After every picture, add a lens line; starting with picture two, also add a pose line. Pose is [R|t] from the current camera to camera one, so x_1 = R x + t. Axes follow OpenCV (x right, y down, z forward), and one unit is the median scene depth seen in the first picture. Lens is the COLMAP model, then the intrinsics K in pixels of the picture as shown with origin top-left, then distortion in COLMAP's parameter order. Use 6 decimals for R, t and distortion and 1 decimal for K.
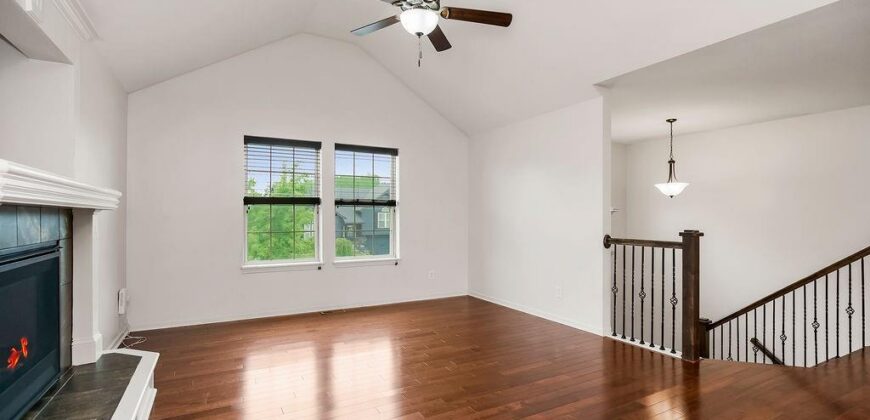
lens RADIAL K [[393.2, 0, 433.7], [0, 393.2, 222.3], [0, 0, 1]] dist [-0.001270, 0.000214]
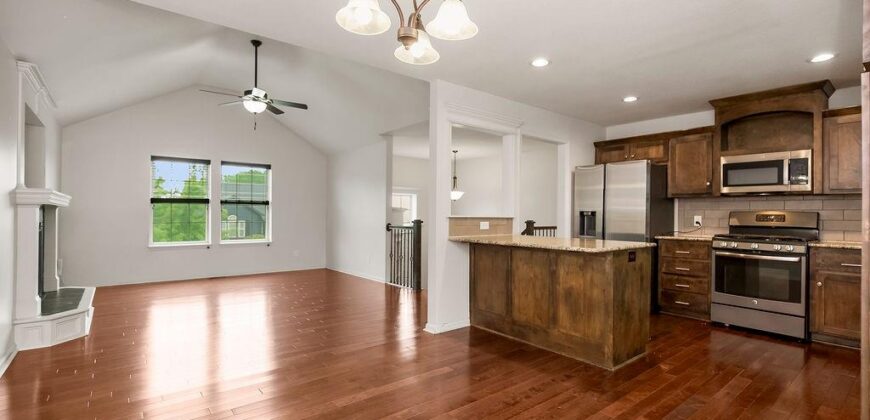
lens RADIAL K [[403.2, 0, 442.4], [0, 403.2, 210.3], [0, 0, 1]] dist [-0.006271, 0.000556]
pose [[0.984919, 0.006110, 0.172906, 0.296752], [-0.001884, 0.999696, -0.024596, 0.014924], [-0.173003, 0.023899, 0.984631, -0.598245]]
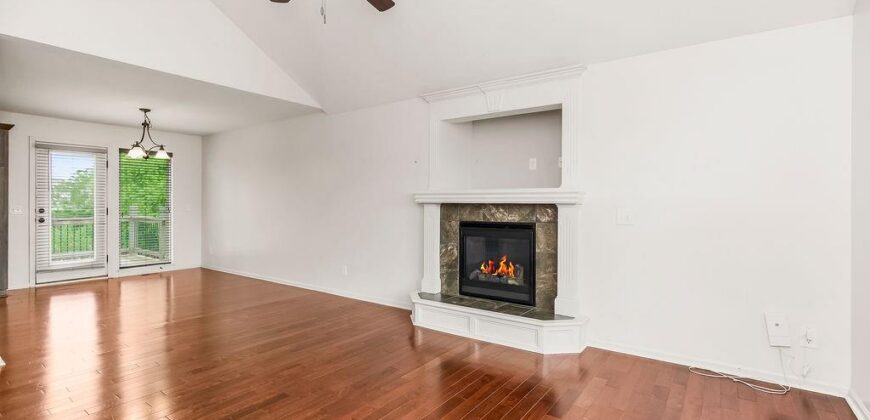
lens RADIAL K [[401.6, 0, 438.5], [0, 401.6, 203.9], [0, 0, 1]] dist [0.000023, 0.000302]
pose [[-0.906819, -0.005850, -0.421479, 0.064520], [-0.013571, 0.999791, 0.015320, -0.025293], [0.421301, 0.019612, -0.906709, 1.049041]]
